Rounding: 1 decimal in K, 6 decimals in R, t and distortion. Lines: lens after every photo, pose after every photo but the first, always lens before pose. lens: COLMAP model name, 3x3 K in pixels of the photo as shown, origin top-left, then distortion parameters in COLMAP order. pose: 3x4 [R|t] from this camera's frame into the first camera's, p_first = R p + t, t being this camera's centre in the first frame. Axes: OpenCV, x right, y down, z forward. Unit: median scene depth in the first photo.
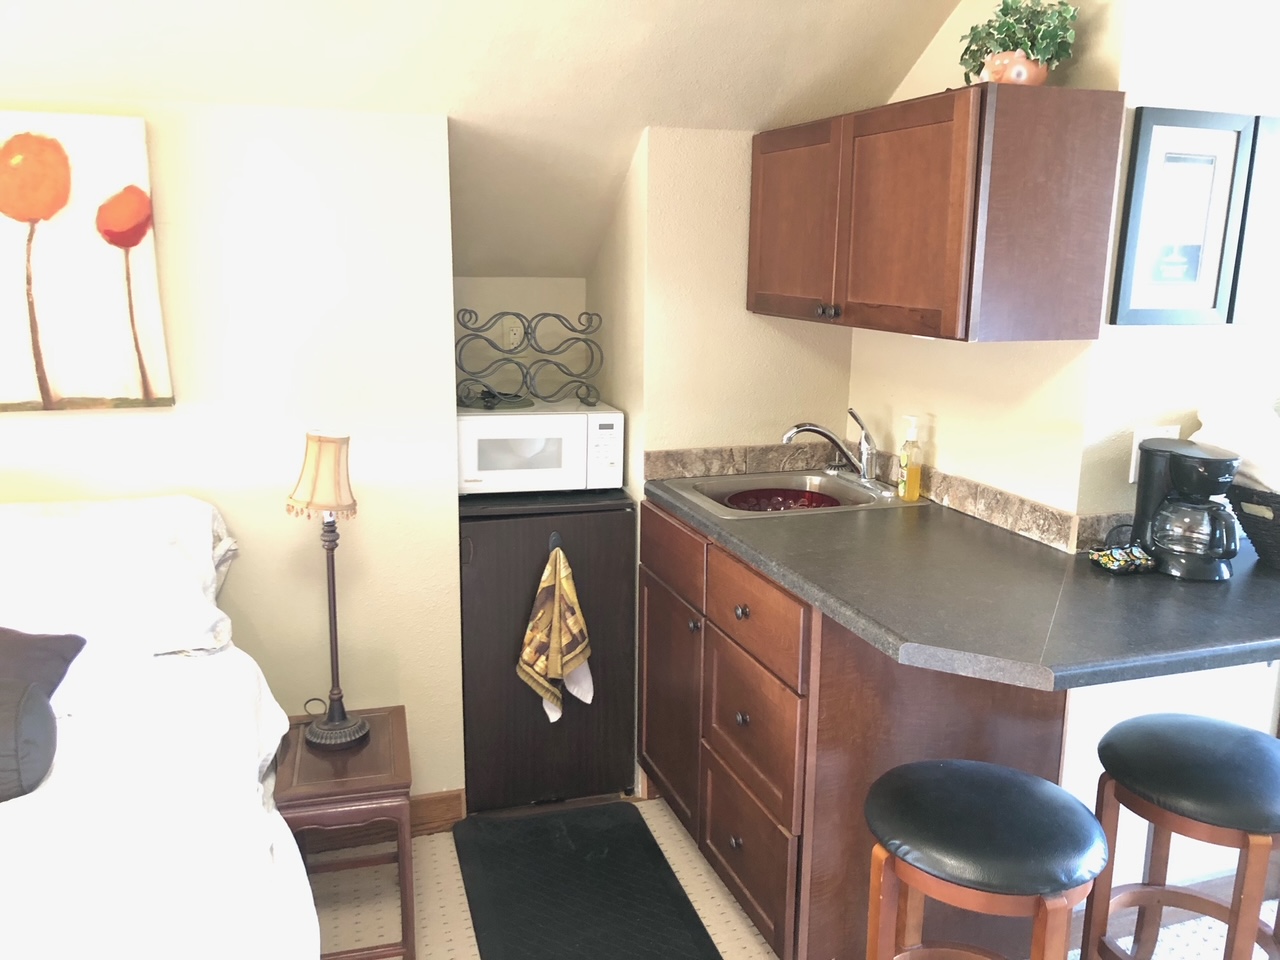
lens RADIAL K [[1083.4, 0, 640.6], [0, 1083.4, 470.5], [0, 0, 1]] dist [0.039086, -0.013206]
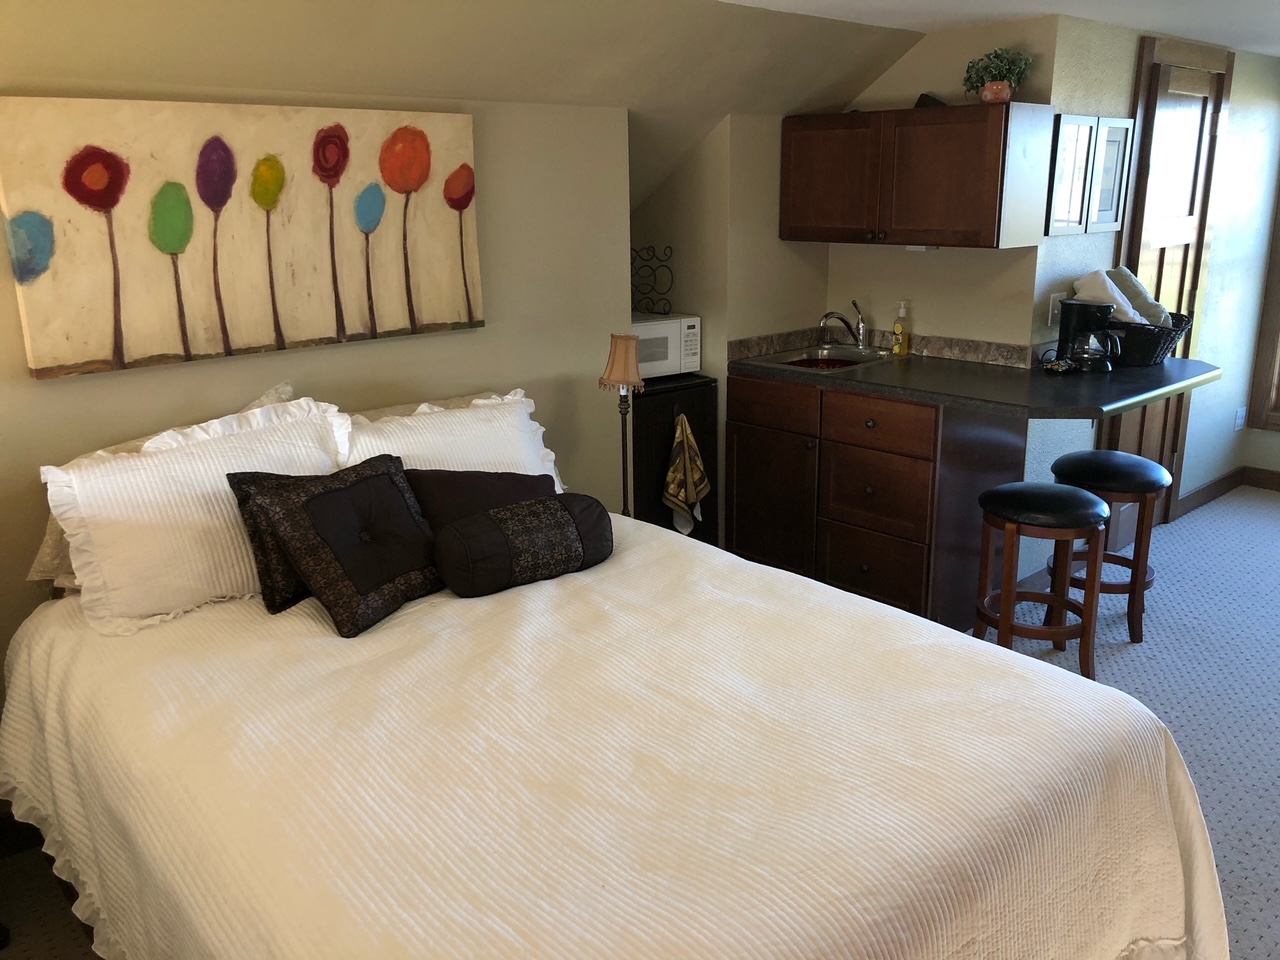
lens RADIAL K [[1083.4, 0, 637.8], [0, 1083.4, 485.0], [0, 0, 1]] dist [0.039086, -0.013206]
pose [[0.910512, -0.130953, 0.392198, -0.775176], [0.104811, 0.990640, 0.087444, 0.037245], [-0.399978, -0.038512, 0.915715, -0.316894]]
